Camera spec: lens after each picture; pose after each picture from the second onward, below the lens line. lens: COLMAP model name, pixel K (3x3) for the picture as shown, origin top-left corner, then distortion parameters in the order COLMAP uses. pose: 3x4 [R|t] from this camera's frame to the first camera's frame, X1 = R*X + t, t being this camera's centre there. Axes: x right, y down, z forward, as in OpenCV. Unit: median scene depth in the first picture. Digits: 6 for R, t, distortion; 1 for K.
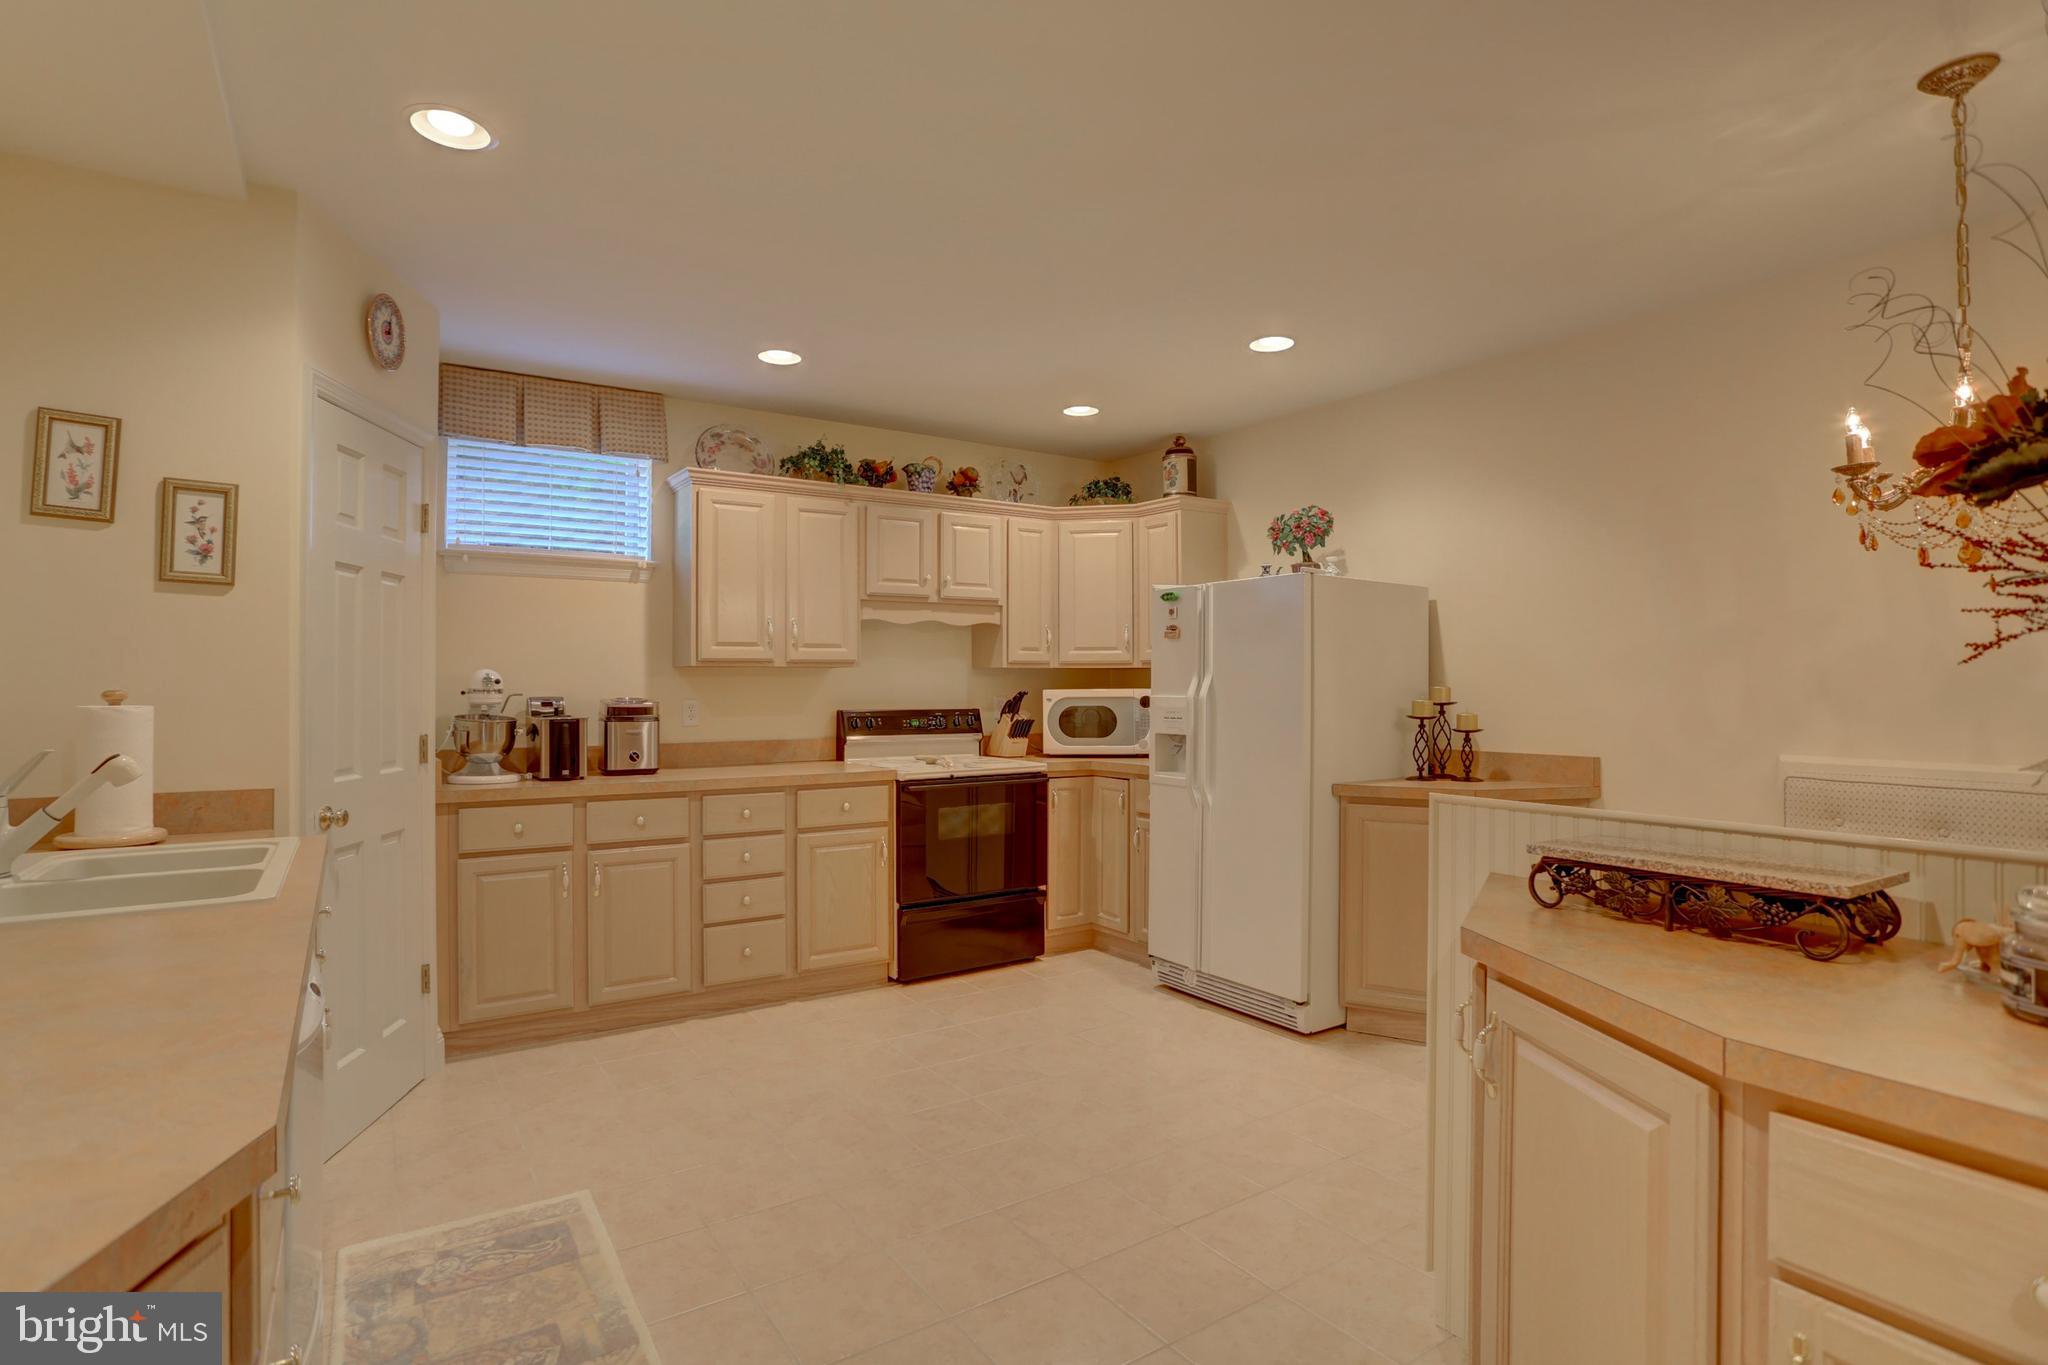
lens RADIAL K [[1011.4, 0, 1022.2], [0, 1011.4, 680.1], [0, 0, 1]] dist [-0.040358, 0.004655]
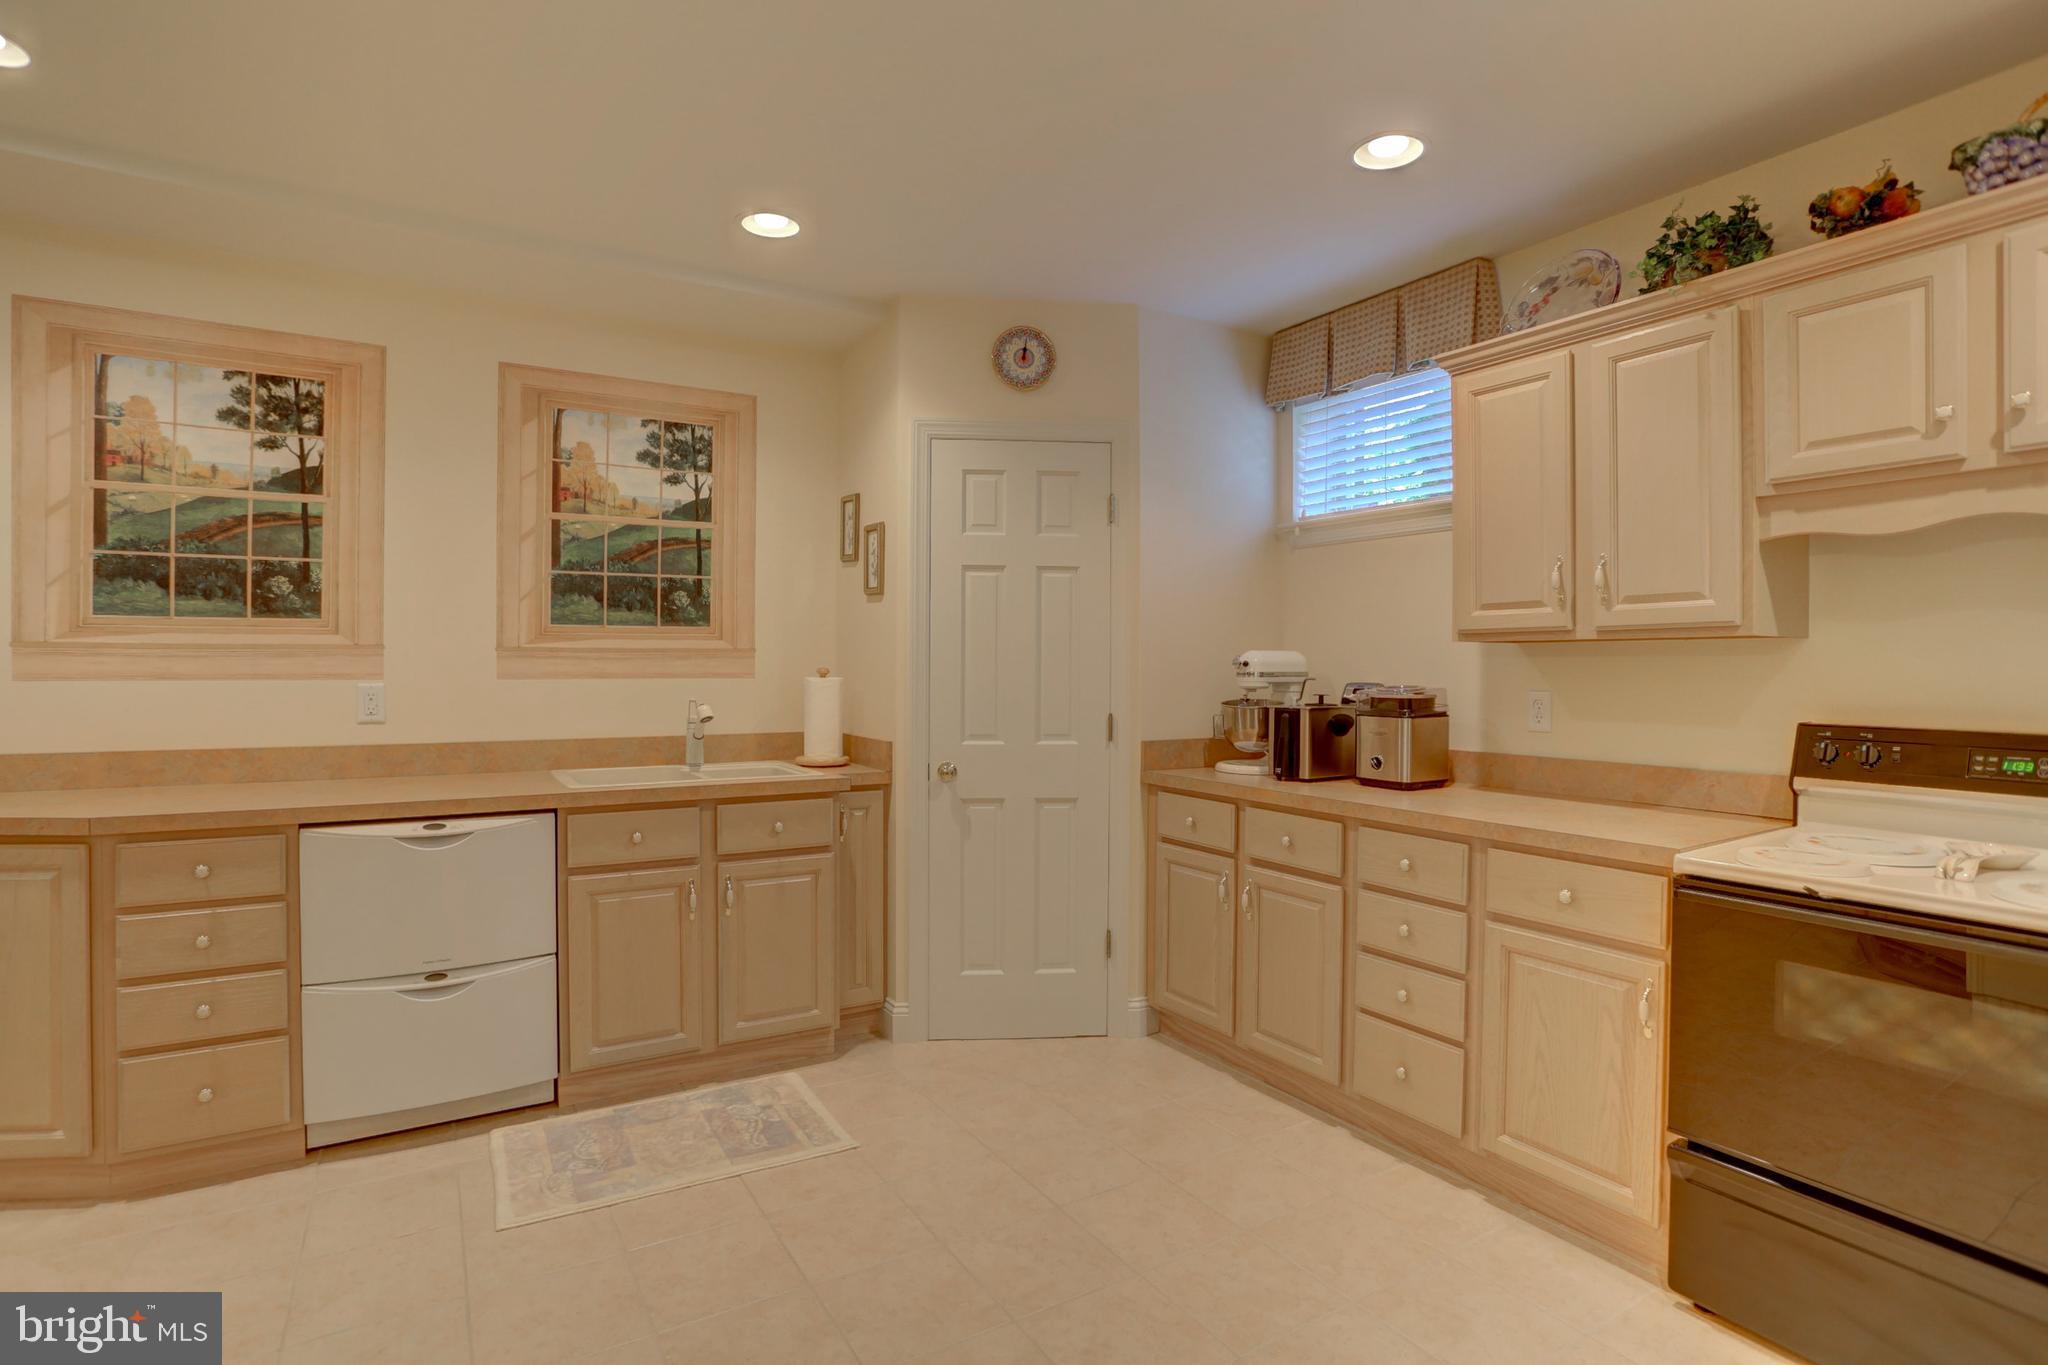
lens RADIAL K [[1011.4, 0, 1023.0], [0, 1011.4, 674.6], [0, 0, 1]] dist [-0.040358, 0.004655]
pose [[-0.046794, 0.009528, -0.998859, 0.372402], [-0.002397, 0.999951, 0.009651, 0.002515], [0.998902, 0.002846, -0.046768, 0.742094]]
